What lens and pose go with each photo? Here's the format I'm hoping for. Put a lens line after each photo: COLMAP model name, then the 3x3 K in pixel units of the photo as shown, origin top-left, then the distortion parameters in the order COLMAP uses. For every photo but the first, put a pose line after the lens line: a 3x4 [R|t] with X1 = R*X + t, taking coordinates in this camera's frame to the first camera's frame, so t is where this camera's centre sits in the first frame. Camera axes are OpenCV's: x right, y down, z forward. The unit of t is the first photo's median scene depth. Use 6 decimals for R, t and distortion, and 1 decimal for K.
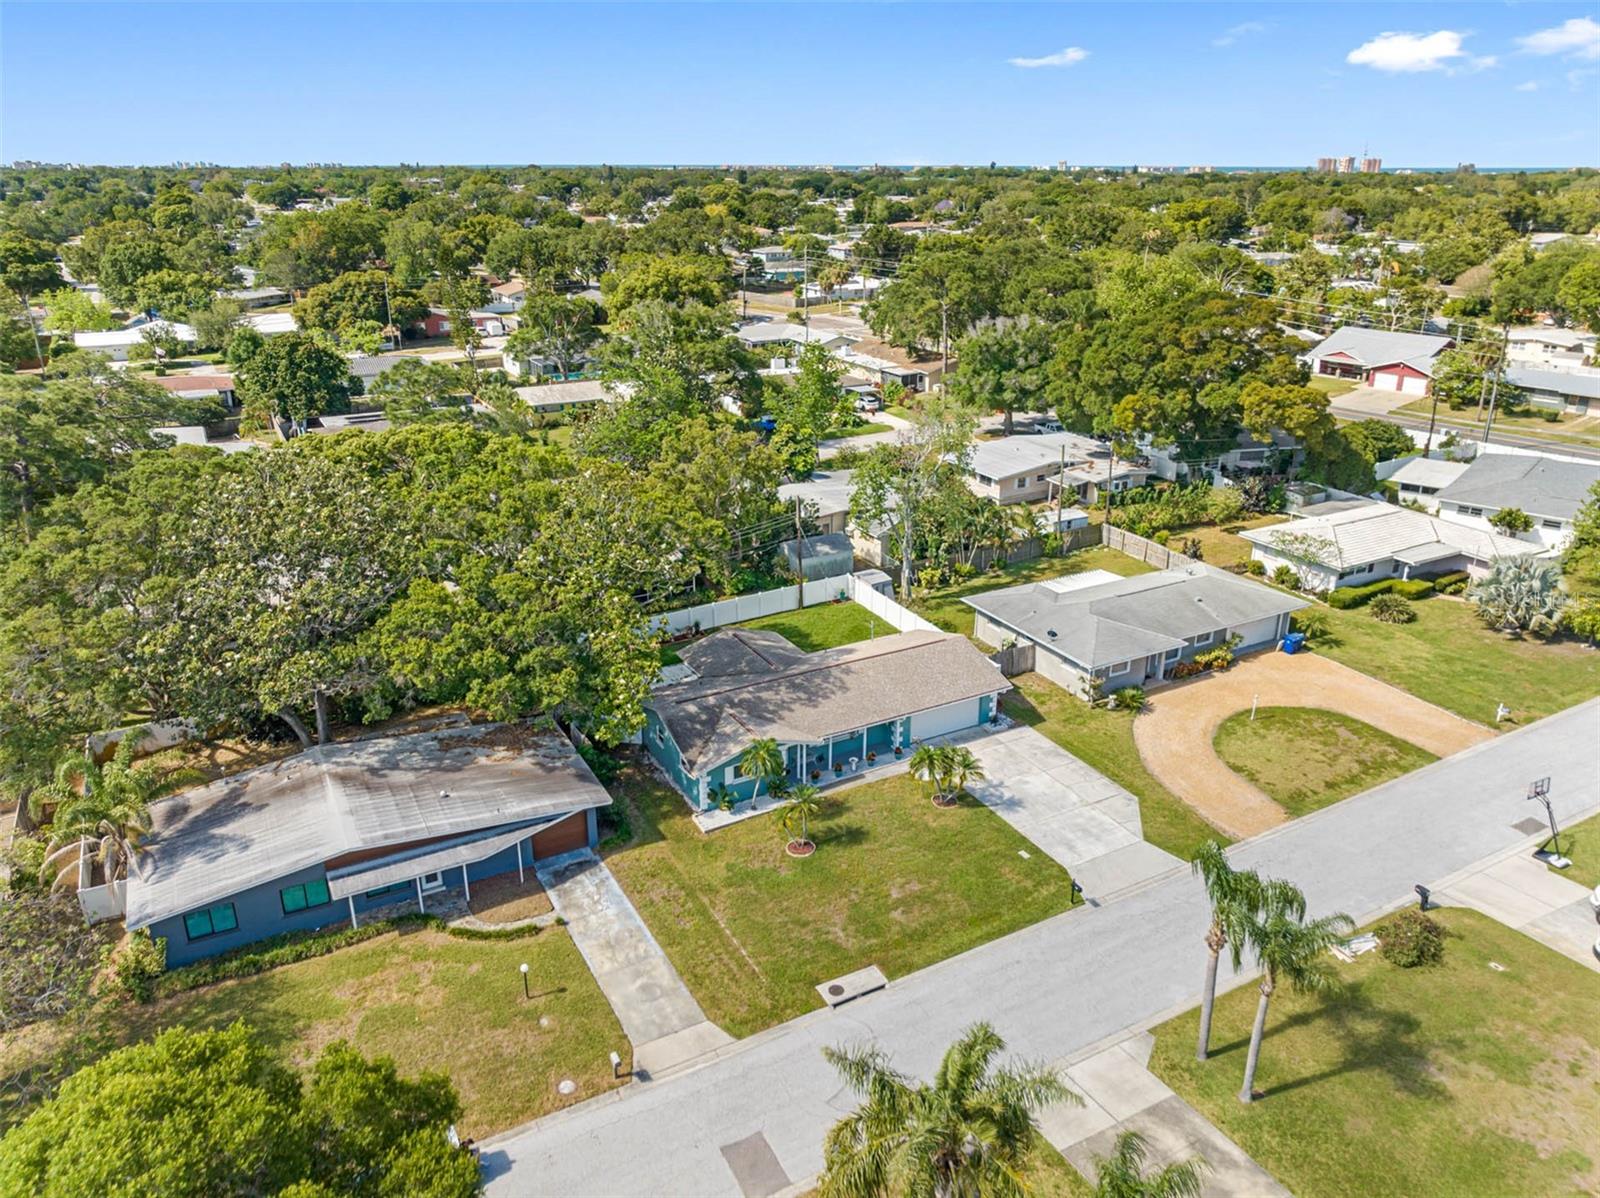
lens RADIAL K [[1134.4, 0, 805.1], [0, 1134.4, 589.7], [0, 0, 1]] dist [0.002240, -0.004400]
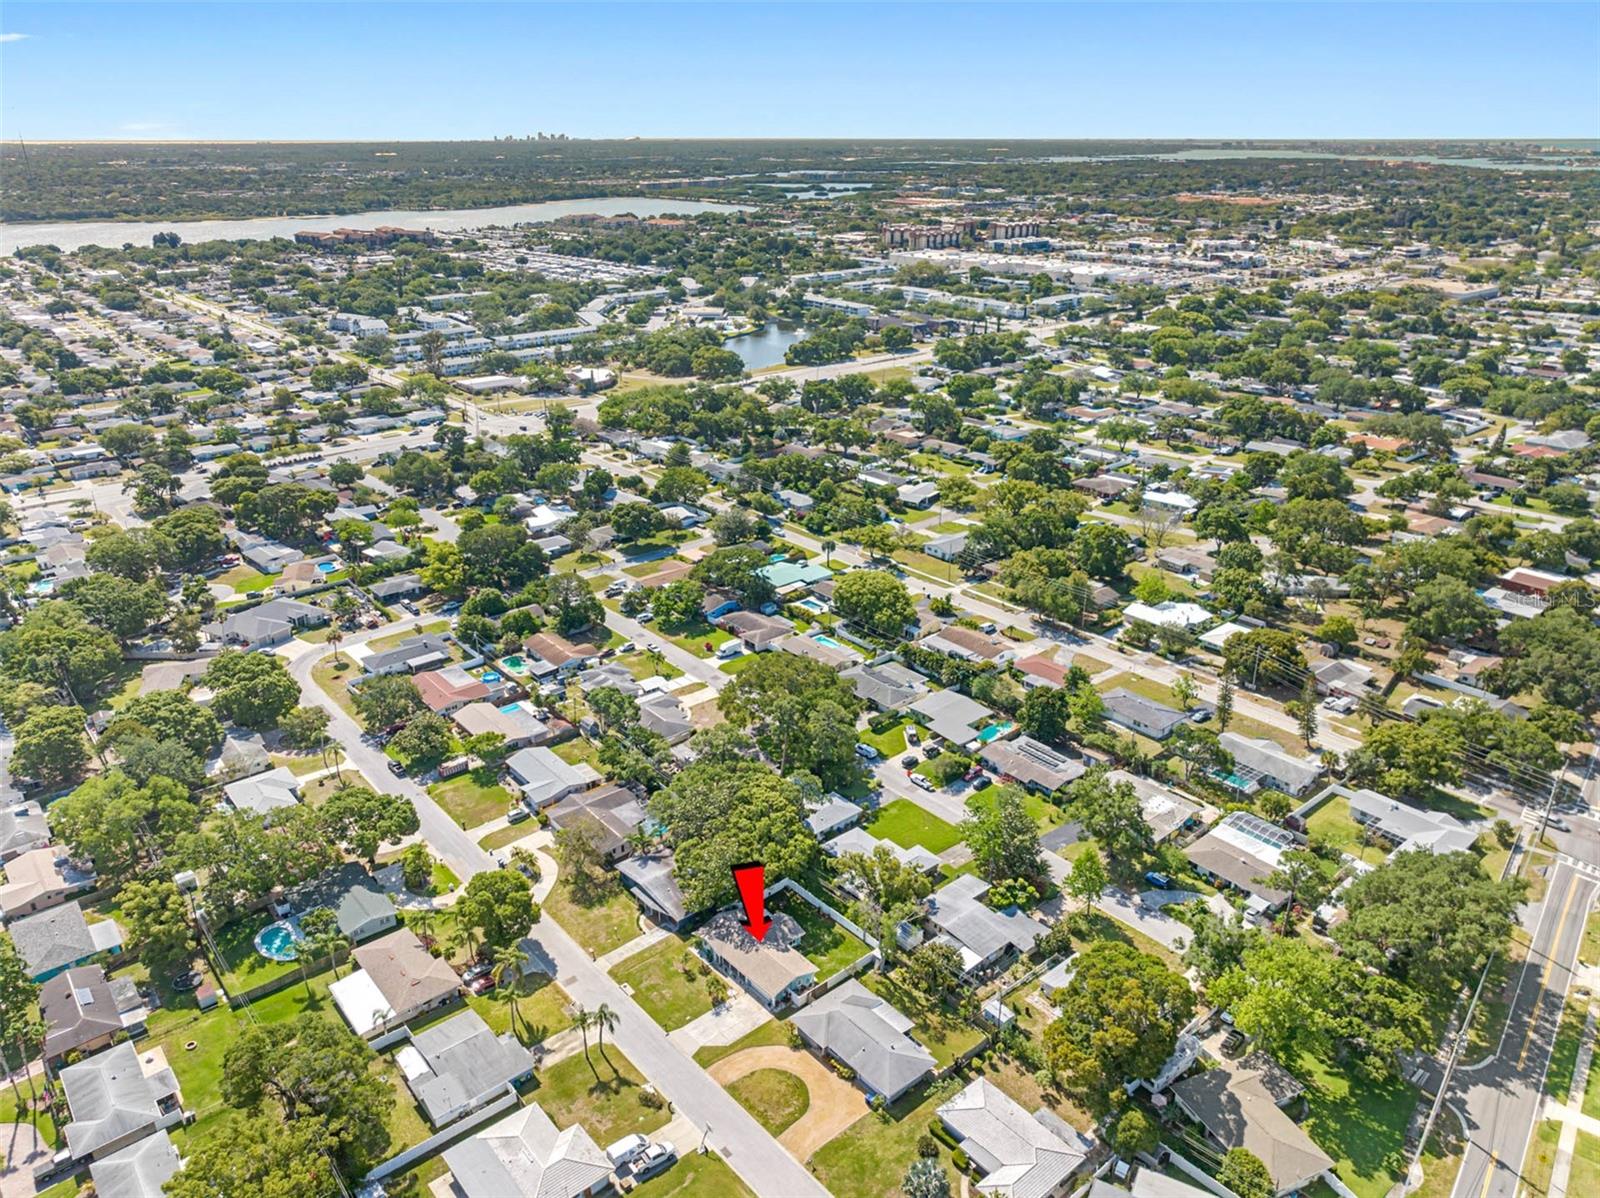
lens RADIAL K [[1134.4, 0, 805.1], [0, 1134.4, 589.7], [0, 0, 1]] dist [0.002240, -0.004400]
pose [[0.196534, 0.365378, -0.909876, 2.413798], [-0.346401, 0.894006, 0.284182, -1.650853], [0.917268, 0.259331, 0.302270, 0.026465]]
